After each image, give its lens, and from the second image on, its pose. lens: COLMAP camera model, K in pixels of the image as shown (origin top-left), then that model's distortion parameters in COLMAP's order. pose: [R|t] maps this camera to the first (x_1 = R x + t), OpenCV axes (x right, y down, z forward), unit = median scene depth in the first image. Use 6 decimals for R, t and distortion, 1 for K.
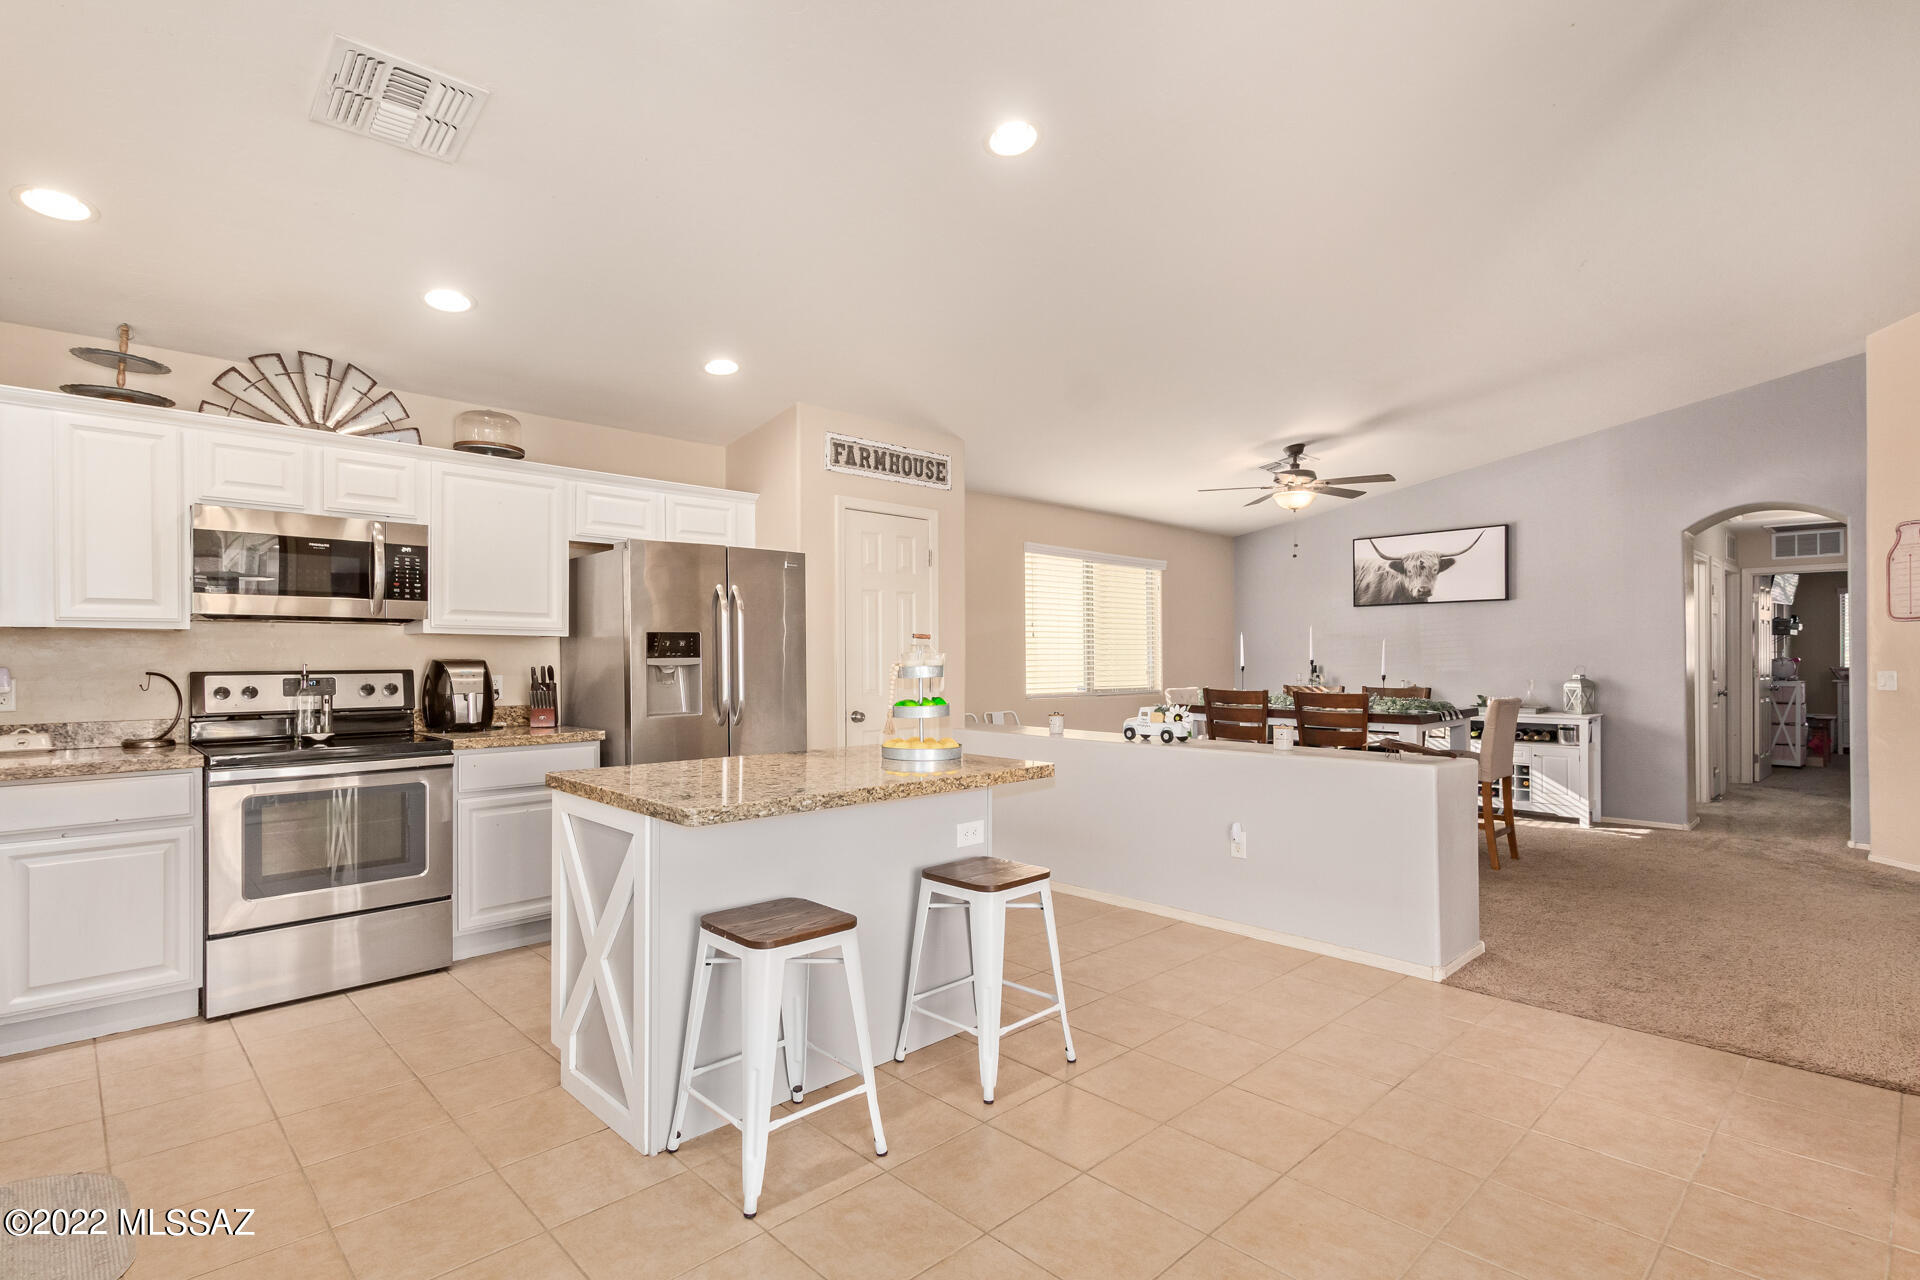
lens RADIAL K [[927.2, 0, 954.8], [0, 927.2, 656.2], [0, 0, 1]] dist [0.027158, -0.010771]
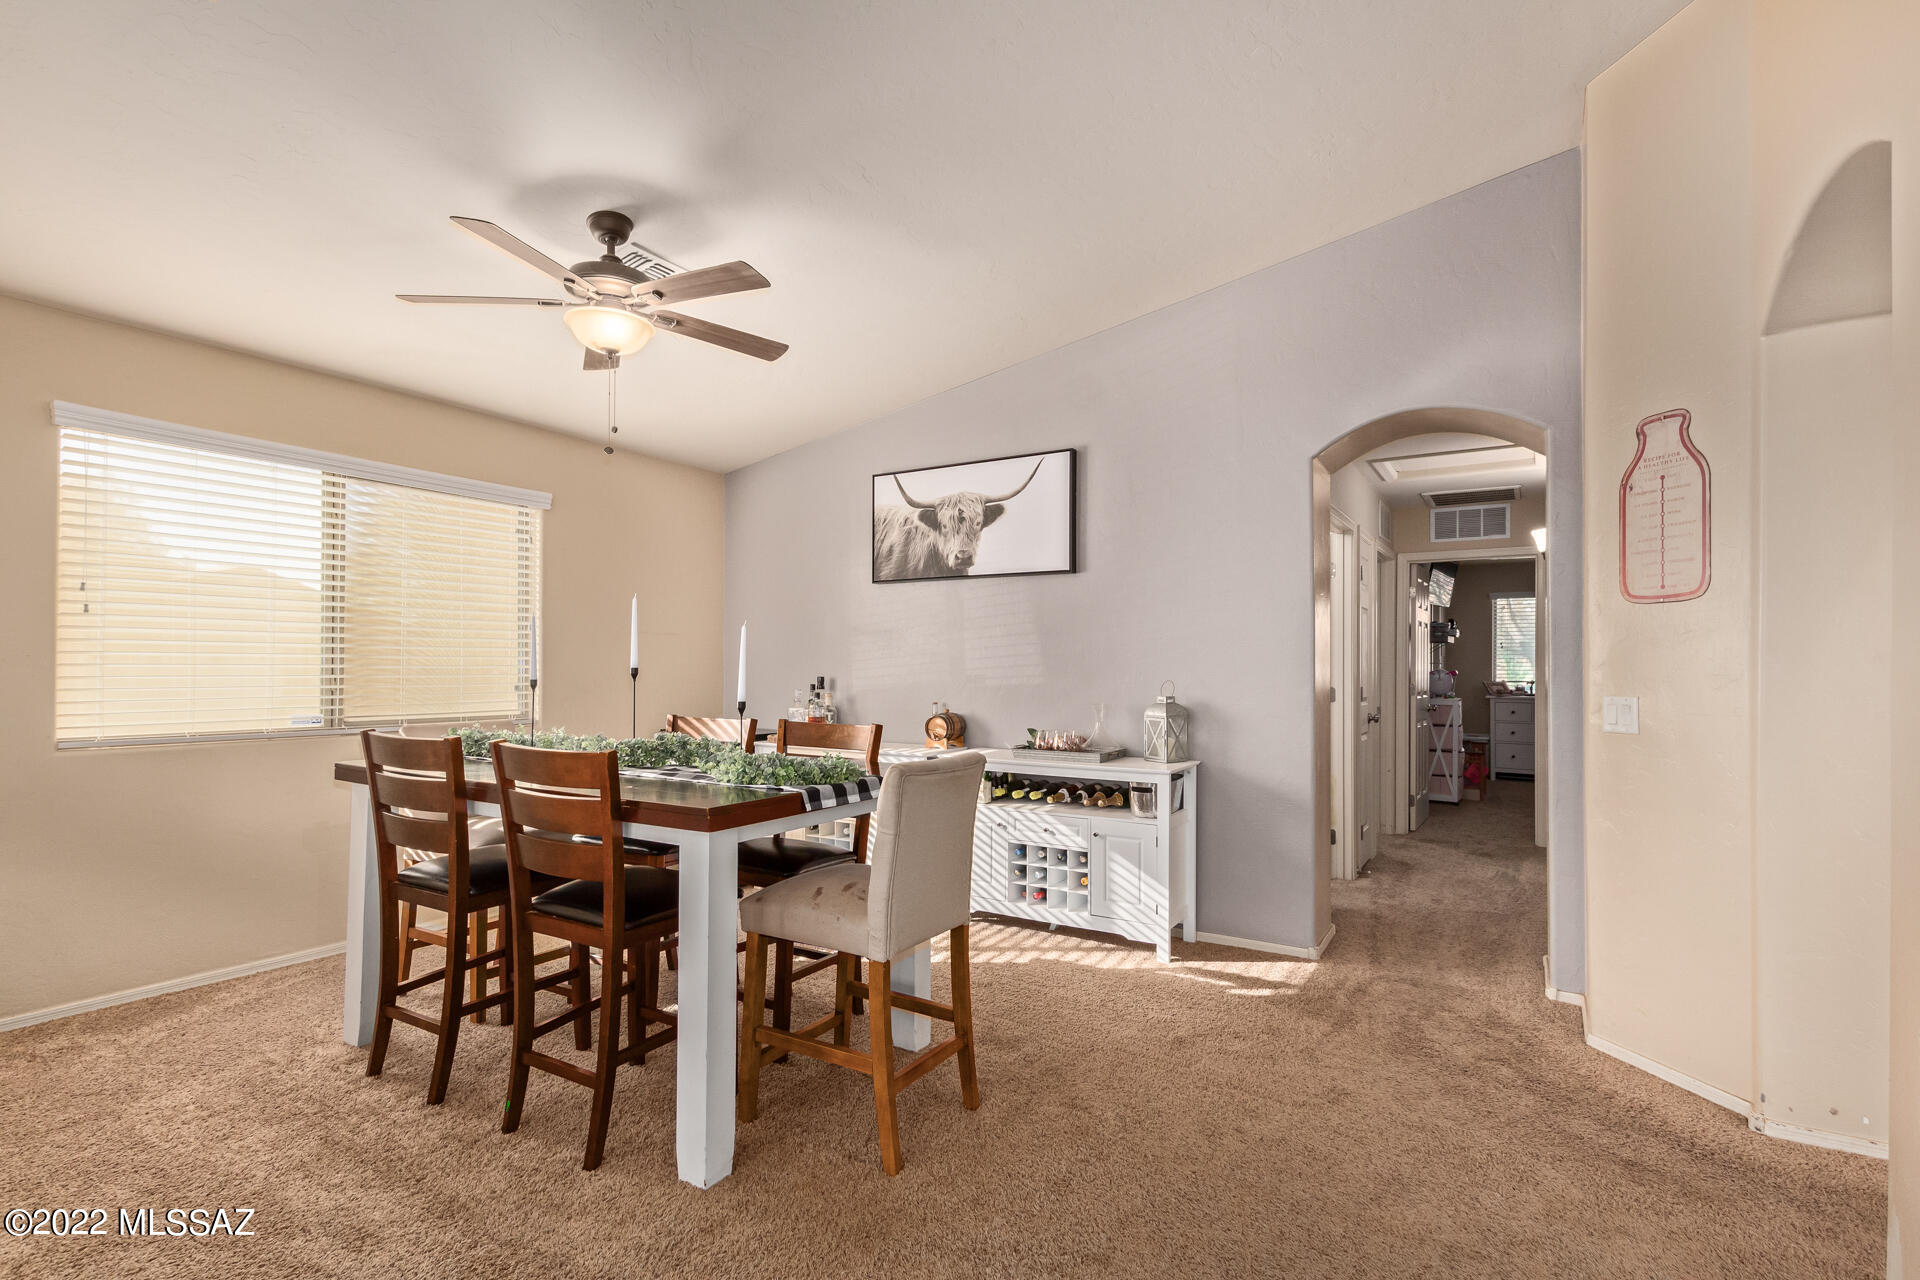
lens RADIAL K [[927.2, 0, 954.8], [0, 927.2, 656.2], [0, 0, 1]] dist [0.027158, -0.010771]
pose [[0.968931, 0.010885, 0.247090, 0.341944], [-0.009084, 0.999923, -0.008429, 0.000445], [-0.247163, 0.005923, 0.968956, 0.401732]]
